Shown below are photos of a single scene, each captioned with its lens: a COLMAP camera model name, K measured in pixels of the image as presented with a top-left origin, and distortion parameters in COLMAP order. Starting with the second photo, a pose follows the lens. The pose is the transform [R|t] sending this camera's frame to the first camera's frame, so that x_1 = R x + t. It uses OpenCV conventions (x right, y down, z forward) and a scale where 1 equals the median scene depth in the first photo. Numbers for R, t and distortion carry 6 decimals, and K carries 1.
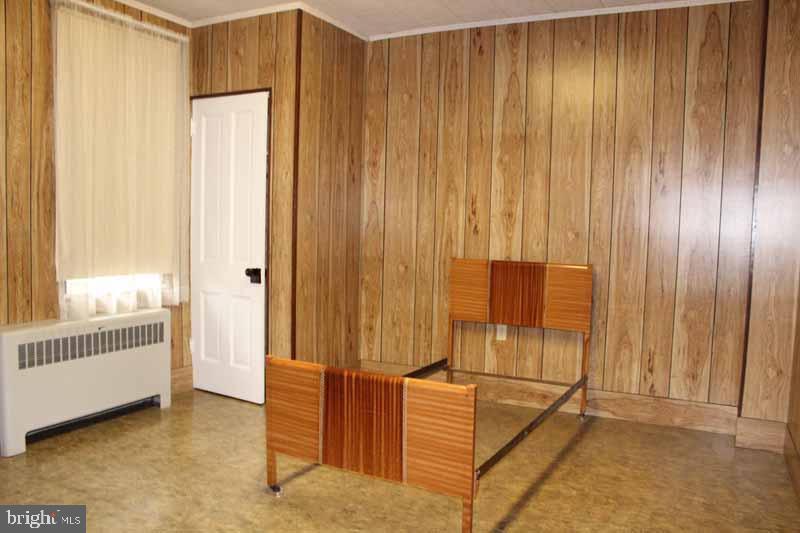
lens RADIAL K [[668.4, 0, 390.1], [0, 668.4, 266.1], [0, 0, 1]] dist [-0.162401, 0.168945]
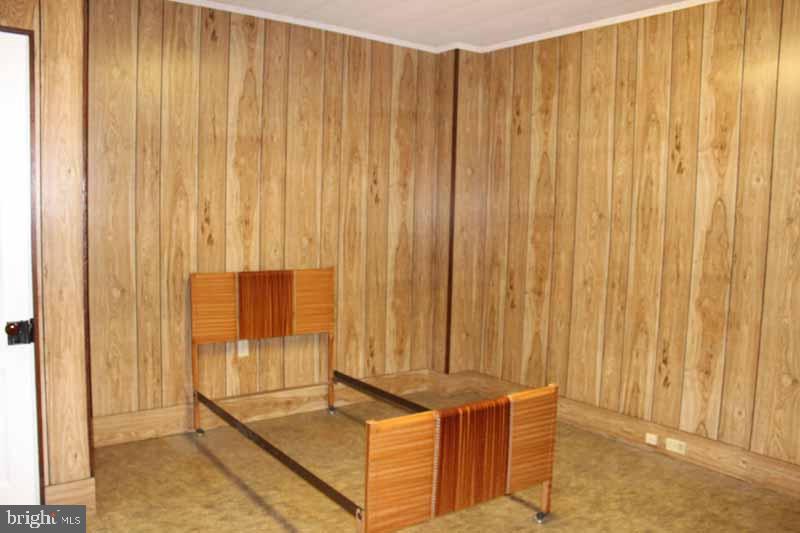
lens RADIAL K [[668.4, 0, 390.1], [0, 668.4, 266.1], [0, 0, 1]] dist [-0.162401, 0.168945]
pose [[0.437573, -0.085783, 0.895082, -0.576945], [0.053760, 0.996154, 0.069189, -0.069825], [-0.897575, 0.017844, 0.440501, 0.415408]]
